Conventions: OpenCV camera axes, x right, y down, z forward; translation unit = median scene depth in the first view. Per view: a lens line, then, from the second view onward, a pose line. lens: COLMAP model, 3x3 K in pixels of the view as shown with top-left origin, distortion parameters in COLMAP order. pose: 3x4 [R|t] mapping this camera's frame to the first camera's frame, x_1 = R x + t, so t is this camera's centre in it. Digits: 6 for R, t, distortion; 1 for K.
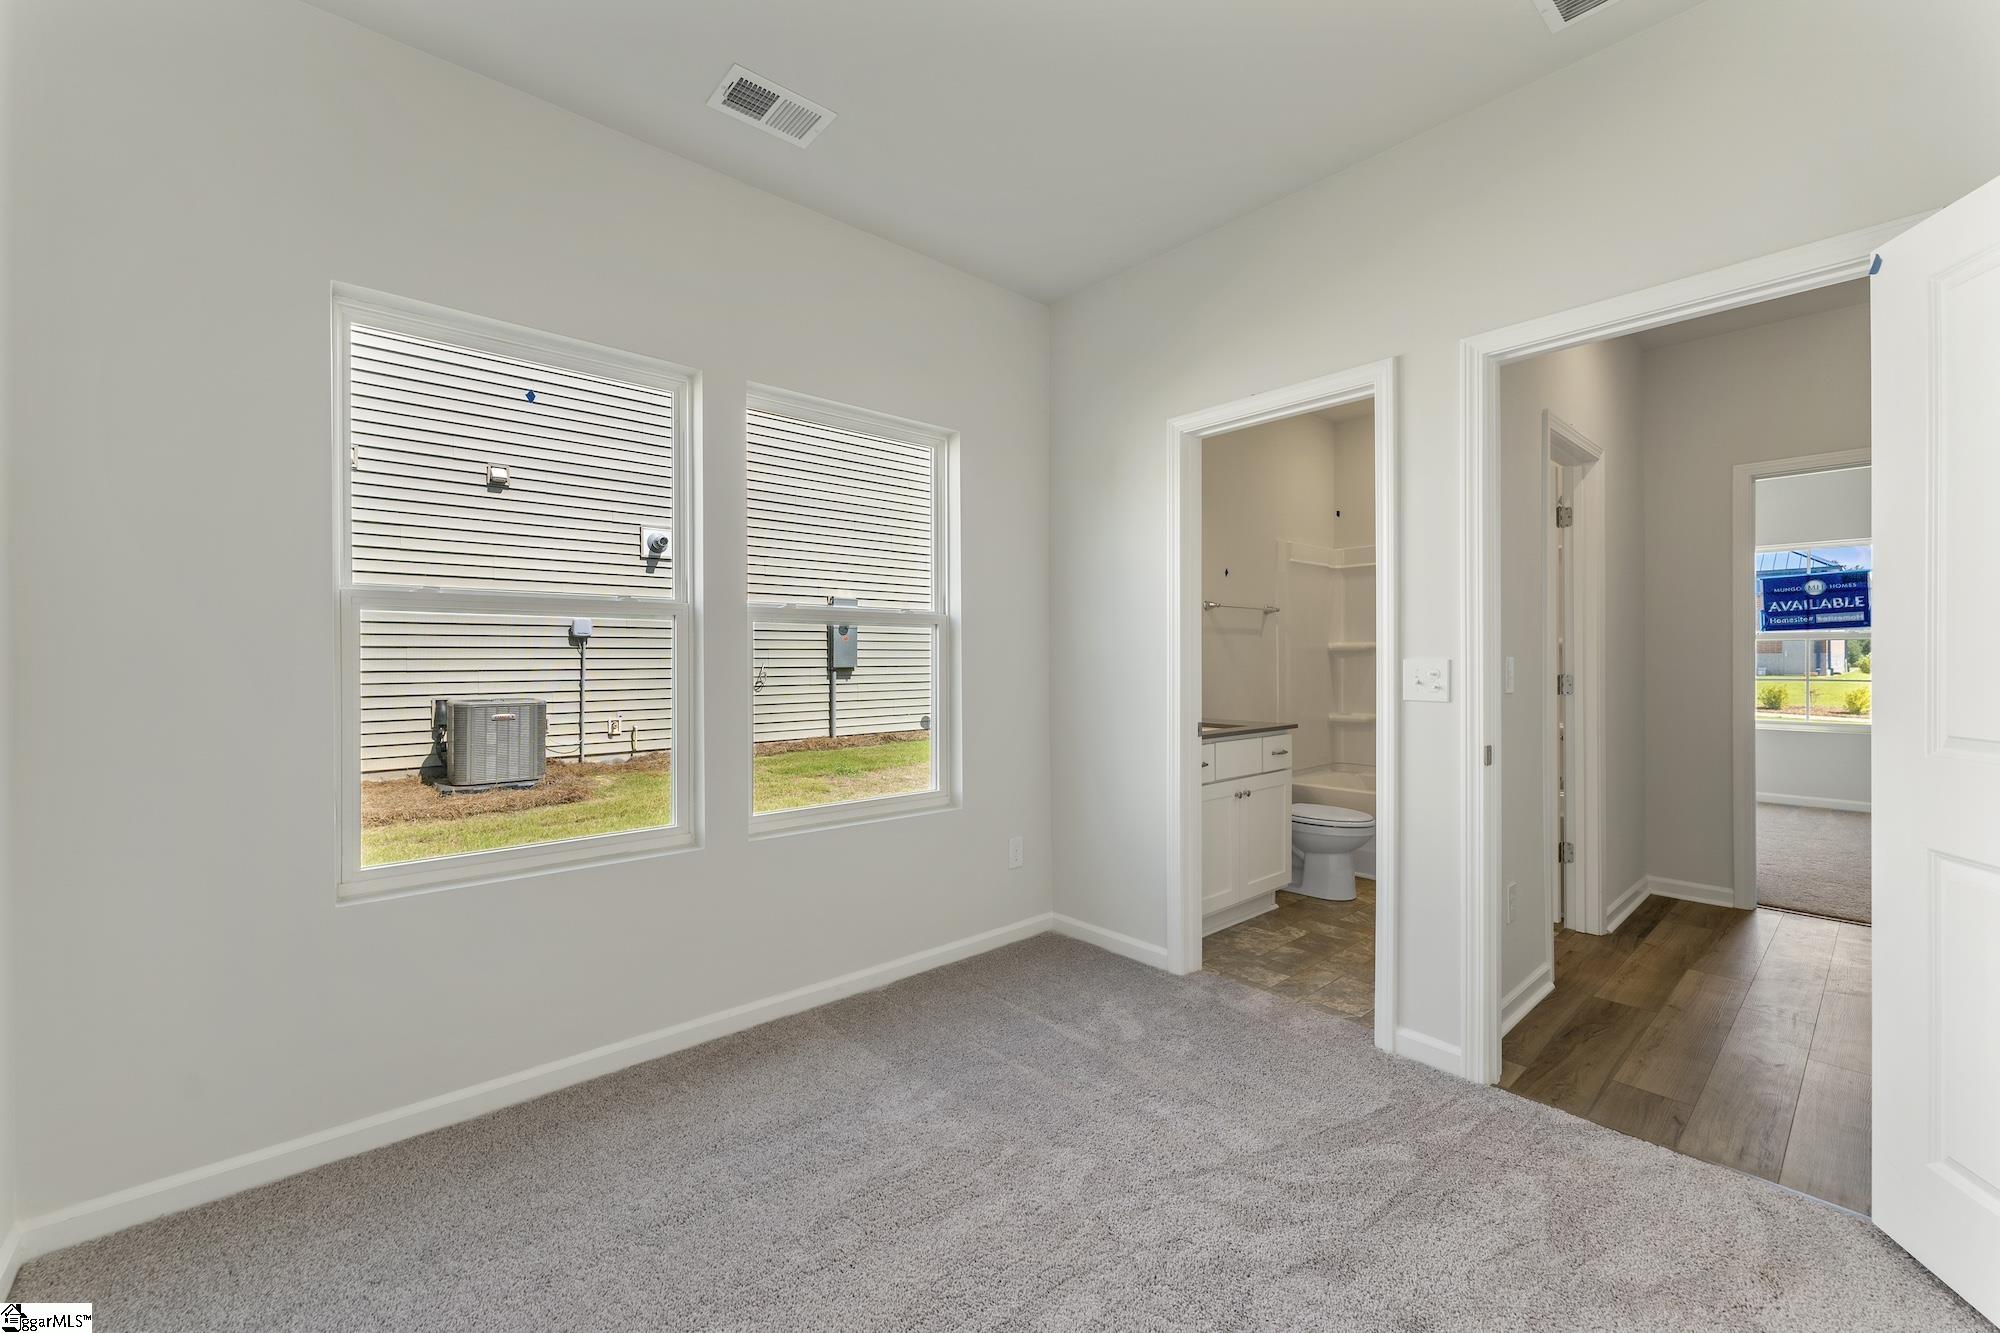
lens RADIAL K [[792.2, 0, 993.3], [0, 792.2, 657.3], [0, 0, 1]] dist [0.000314, -0.000013]
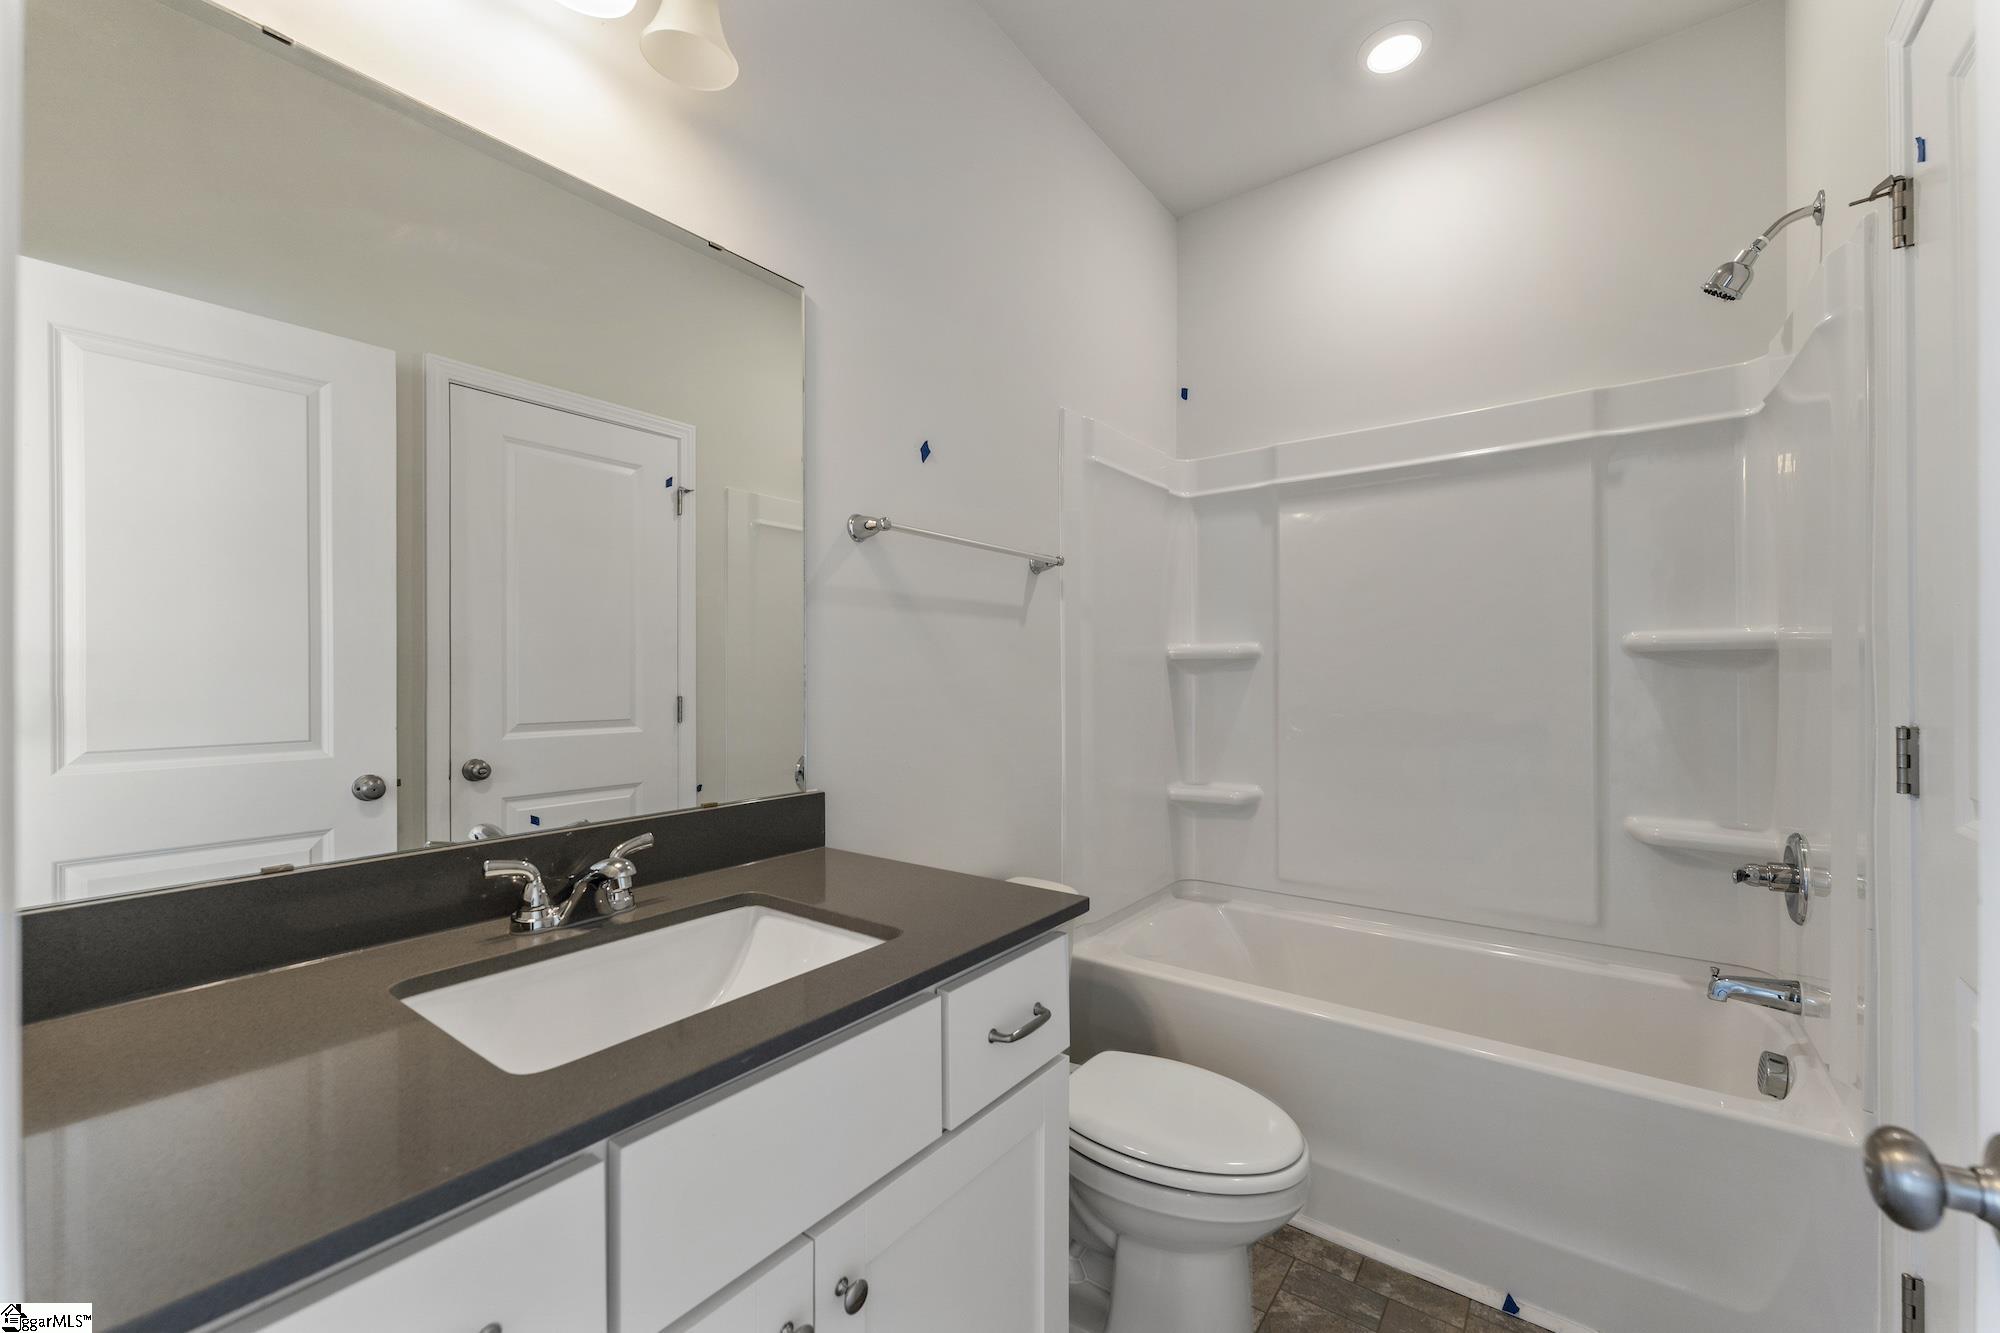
lens RADIAL K [[792.2, 0, 1004.9], [0, 792.2, 668.6], [0, 0, 1]] dist [0.000314, -0.000013]
pose [[0.976967, 0.001049, 0.213389, 0.232704], [0.000326, 0.999979, -0.006410, 0.000898], [-0.213391, 0.006332, 0.976946, 0.574288]]
